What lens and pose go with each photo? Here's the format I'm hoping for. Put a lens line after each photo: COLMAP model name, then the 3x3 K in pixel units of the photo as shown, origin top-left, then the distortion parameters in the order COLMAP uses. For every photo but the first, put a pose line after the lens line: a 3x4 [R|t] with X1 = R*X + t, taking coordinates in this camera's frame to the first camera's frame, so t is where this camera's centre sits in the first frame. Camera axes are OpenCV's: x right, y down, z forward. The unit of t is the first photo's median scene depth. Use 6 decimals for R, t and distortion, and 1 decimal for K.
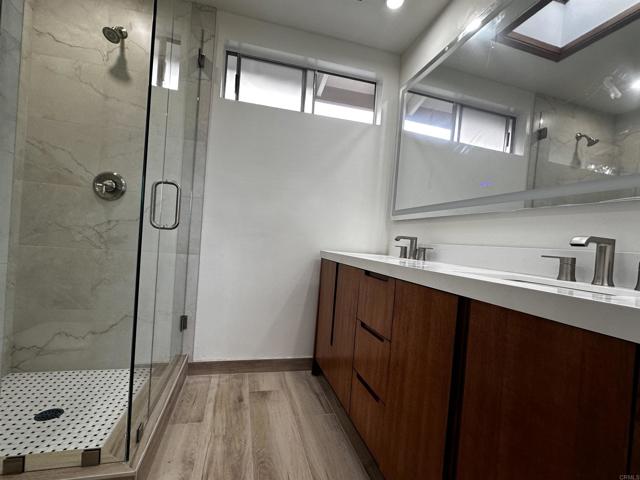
lens RADIAL K [[301.8, 0, 322.2], [0, 301.8, 241.9], [0, 0, 1]] dist [-0.003701, 0.000069]
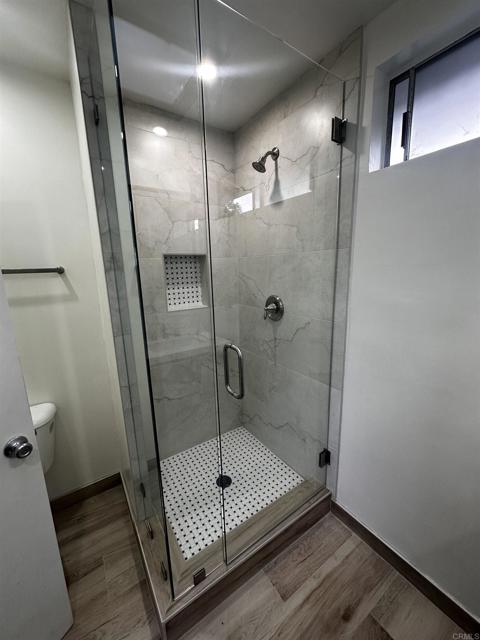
lens RADIAL K [[258.0, 0, 240.1], [0, 258.0, 318.7], [0, 0, 1]] dist [-0.000430, -0.000228]
pose [[0.317642, 0.110425, -0.941759, 0.141510], [0.045742, 0.990255, 0.131539, -0.257973], [0.947107, -0.084860, 0.309496, 0.544709]]
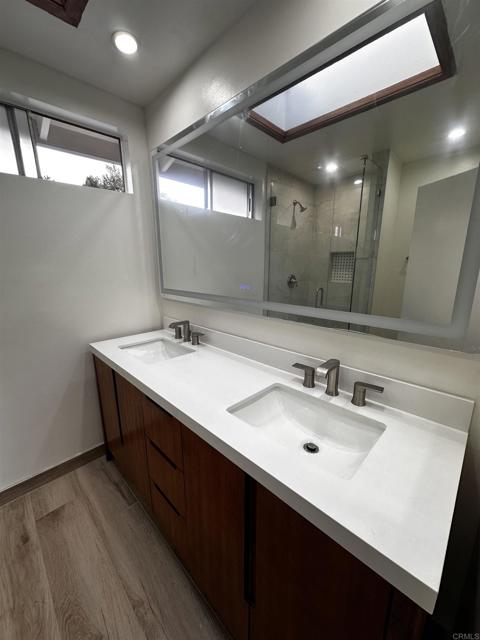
lens RADIAL K [[253.3, 0, 240.0], [0, 253.3, 320.0], [0, 0, 1]] dist [-0.000040, 0.000151]
pose [[0.862211, -0.189215, 0.469882, 0.044758], [0.075277, 0.965177, 0.250533, -0.222416], [-0.500924, -0.180641, 0.846430, 0.135981]]
